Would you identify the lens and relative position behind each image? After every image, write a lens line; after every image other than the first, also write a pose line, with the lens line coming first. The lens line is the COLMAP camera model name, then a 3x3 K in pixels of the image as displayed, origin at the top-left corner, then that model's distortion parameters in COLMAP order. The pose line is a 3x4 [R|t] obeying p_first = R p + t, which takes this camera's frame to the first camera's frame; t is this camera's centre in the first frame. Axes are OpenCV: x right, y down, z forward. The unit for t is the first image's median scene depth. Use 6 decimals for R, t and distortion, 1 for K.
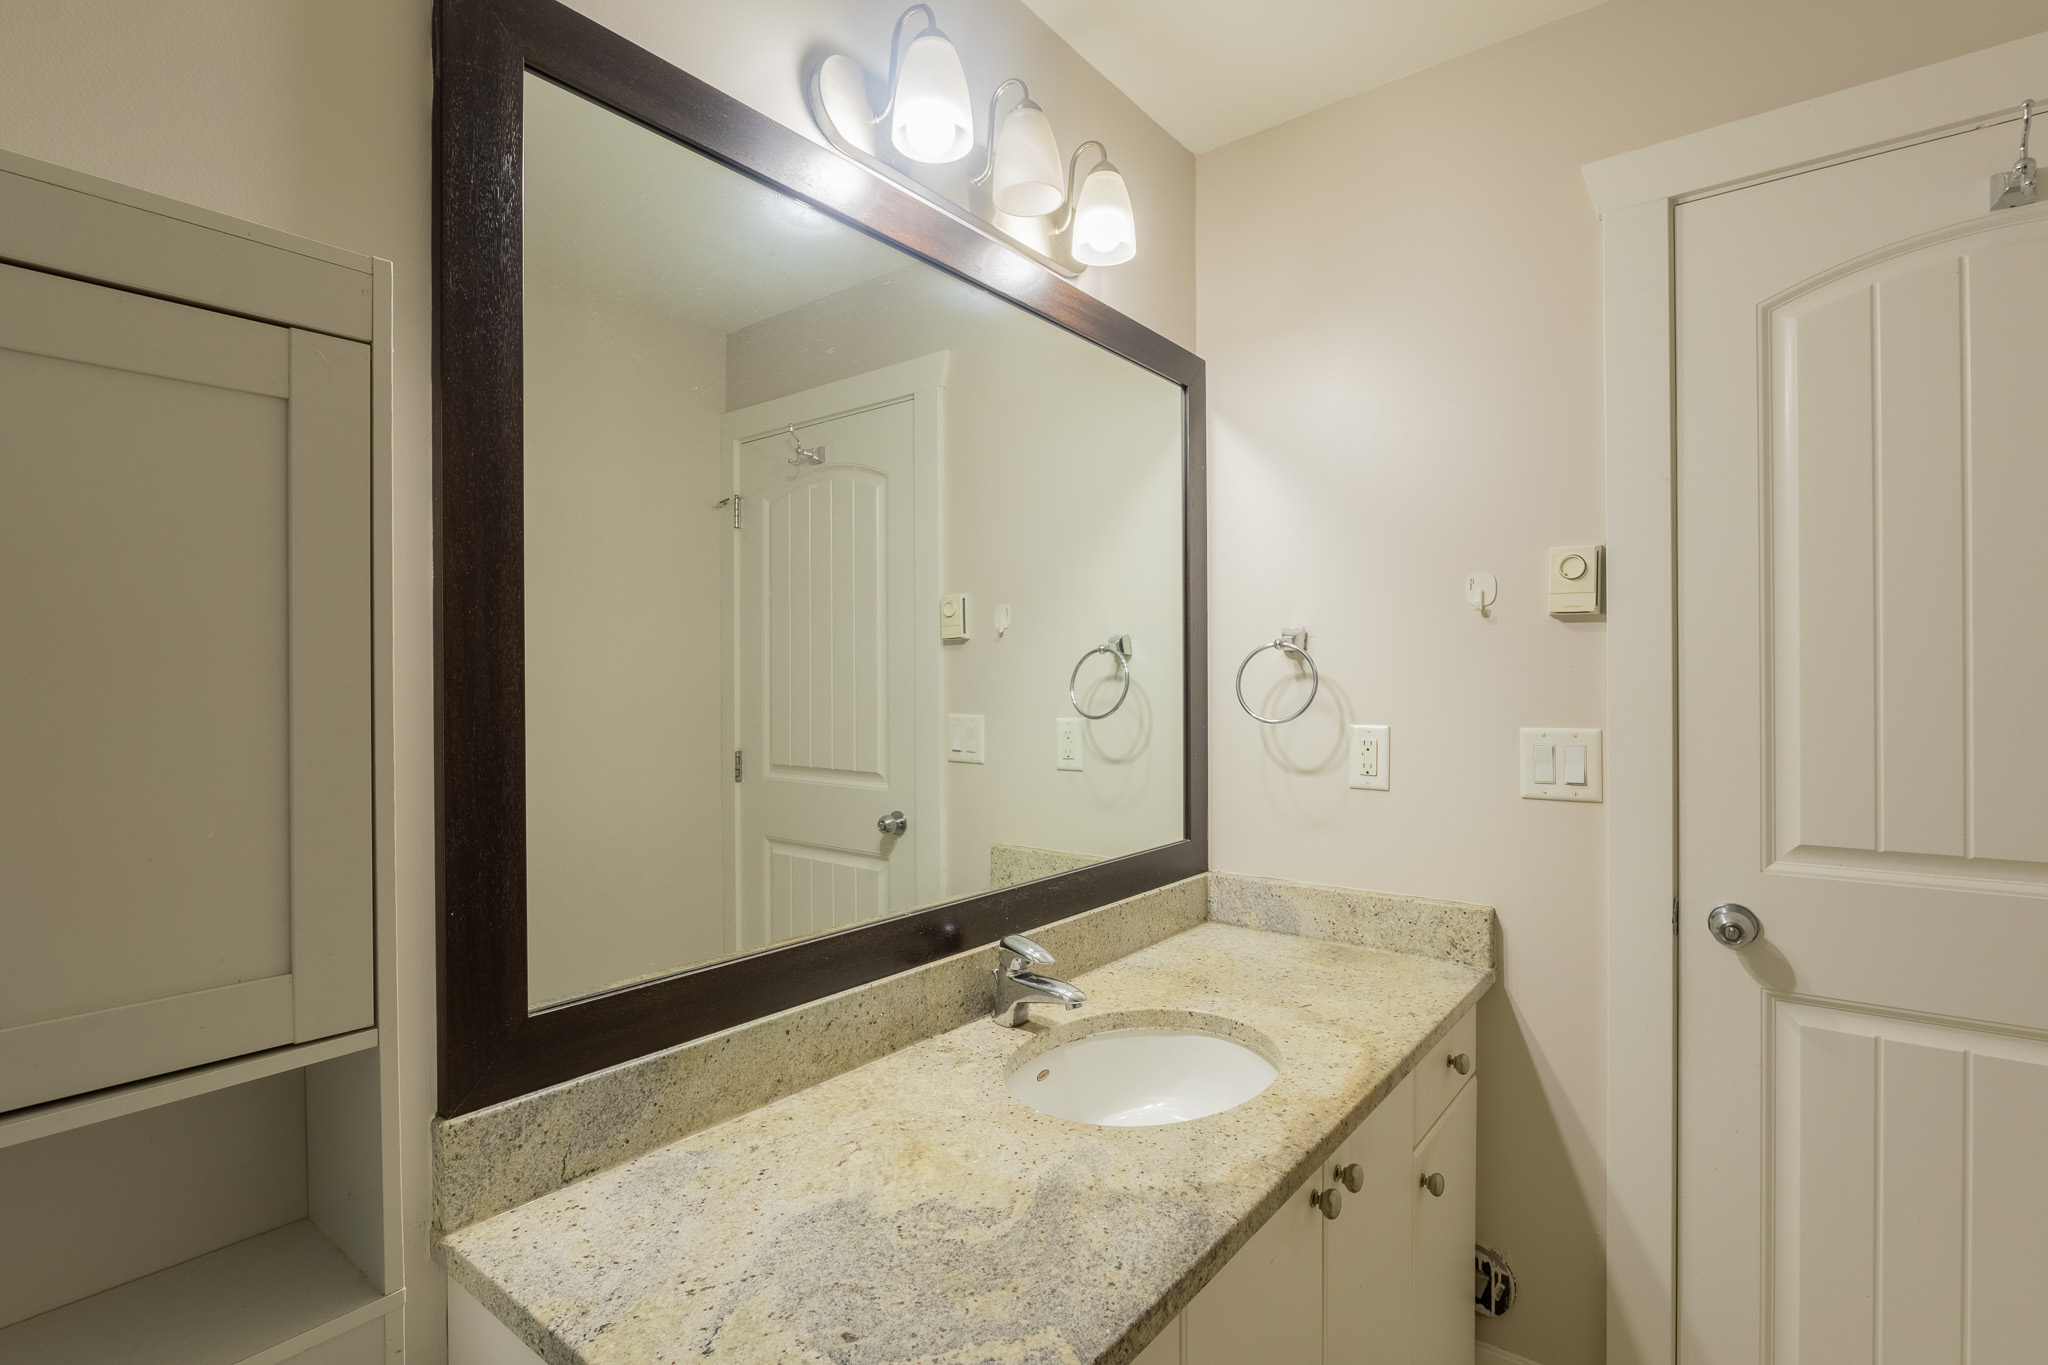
lens RADIAL K [[969.6, 0, 1028.5], [0, 969.6, 695.8], [0, 0, 1]] dist [-0.002594, -0.000201]
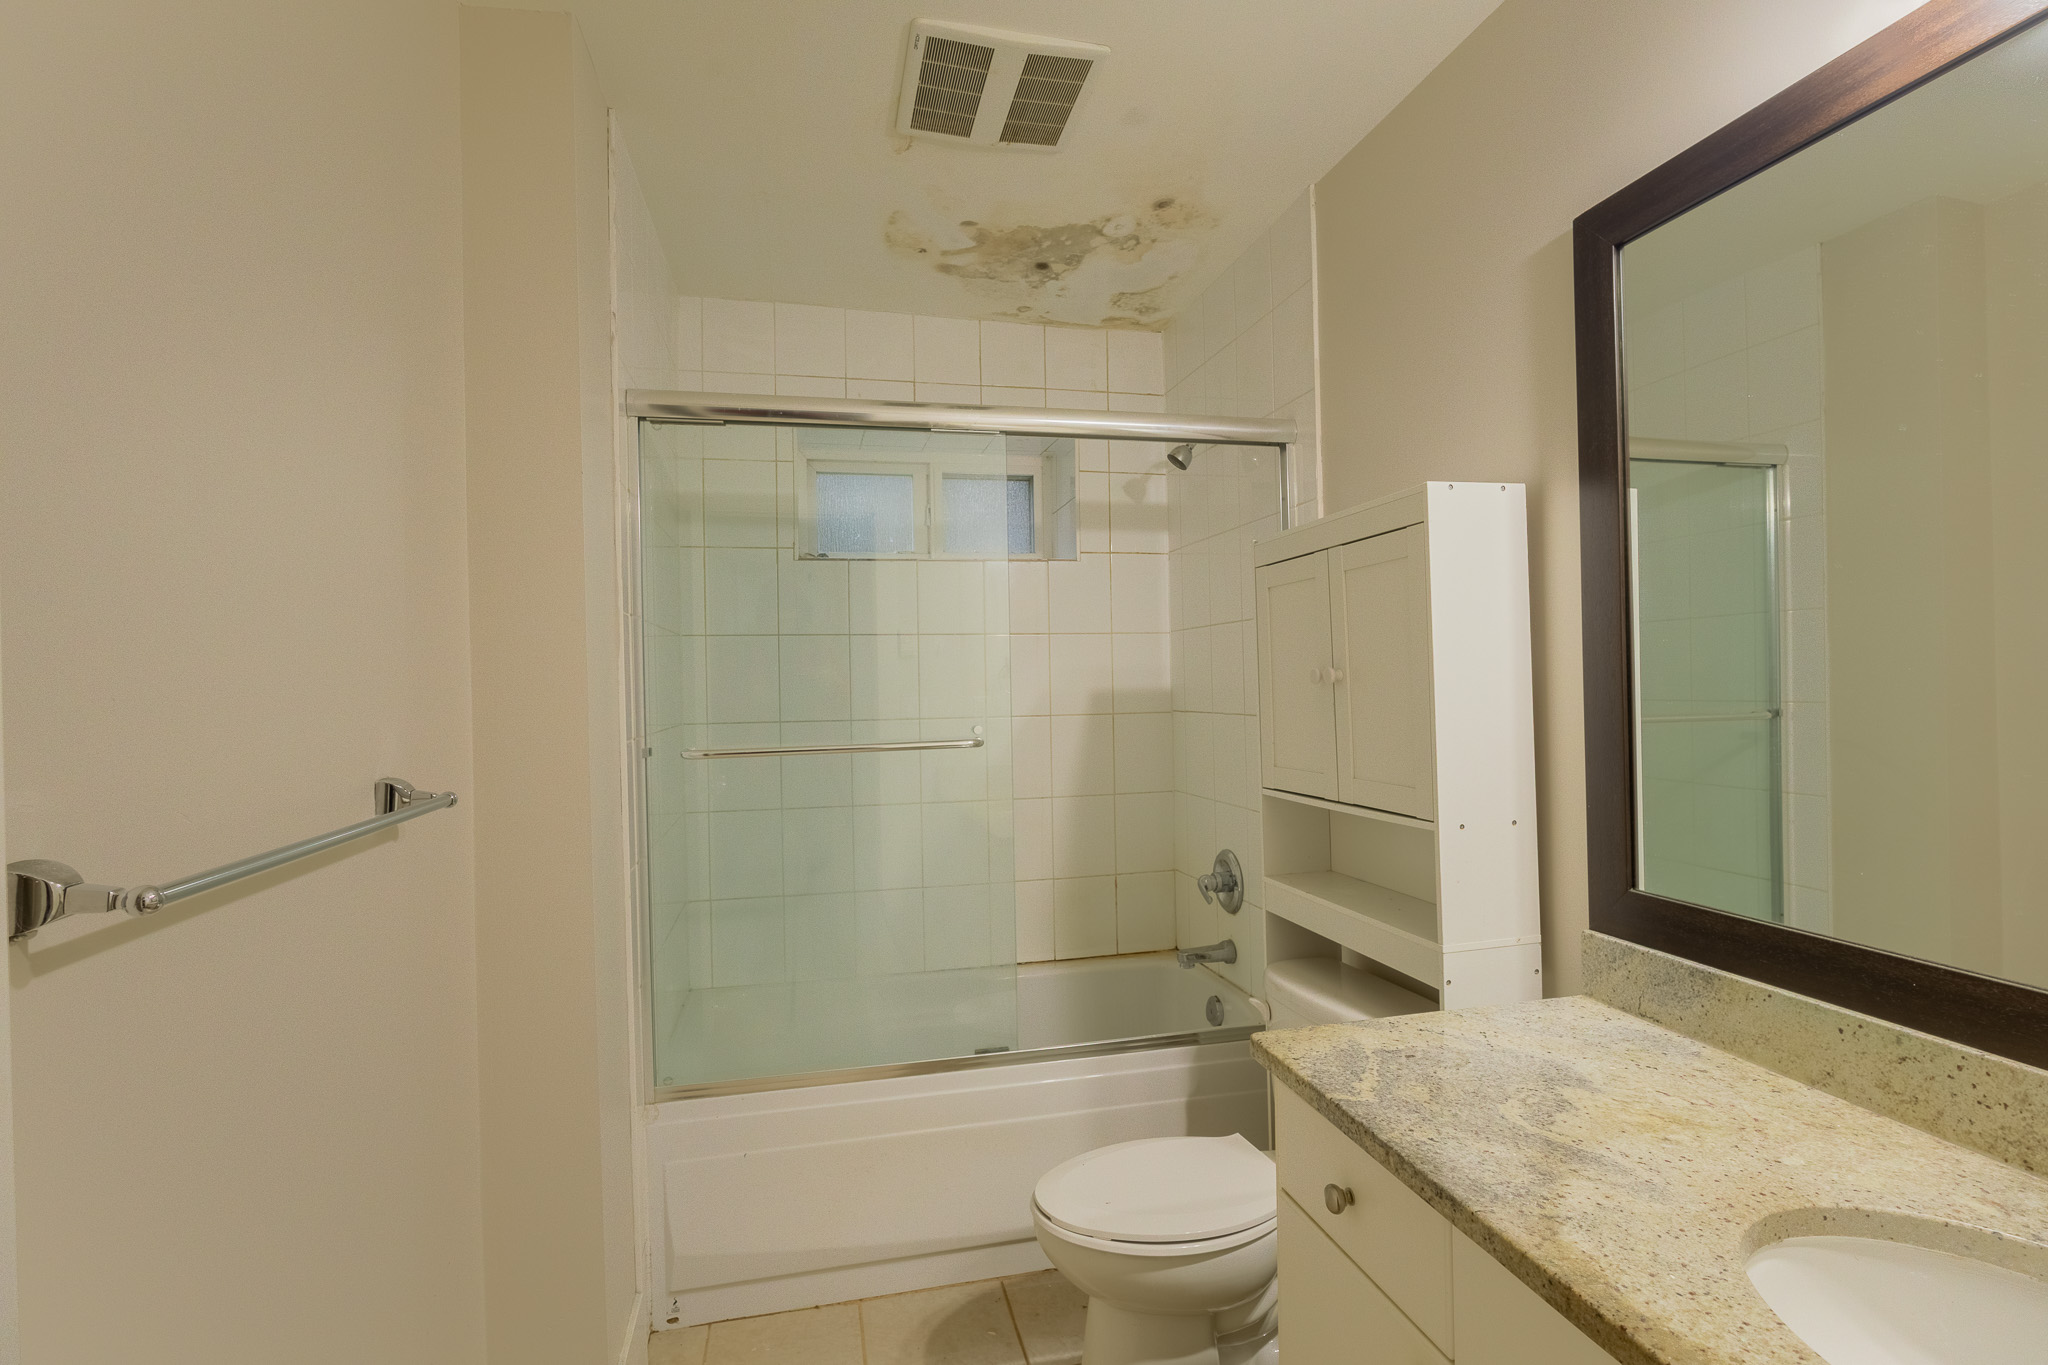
lens RADIAL K [[969.6, 0, 1027.6], [0, 969.6, 680.8], [0, 0, 1]] dist [-0.002594, -0.000201]
pose [[-0.632945, 0.010089, -0.774131, 1.117930], [0.011353, 0.999929, 0.003749, -0.005885], [0.774114, -0.006416, -0.633014, 1.129978]]
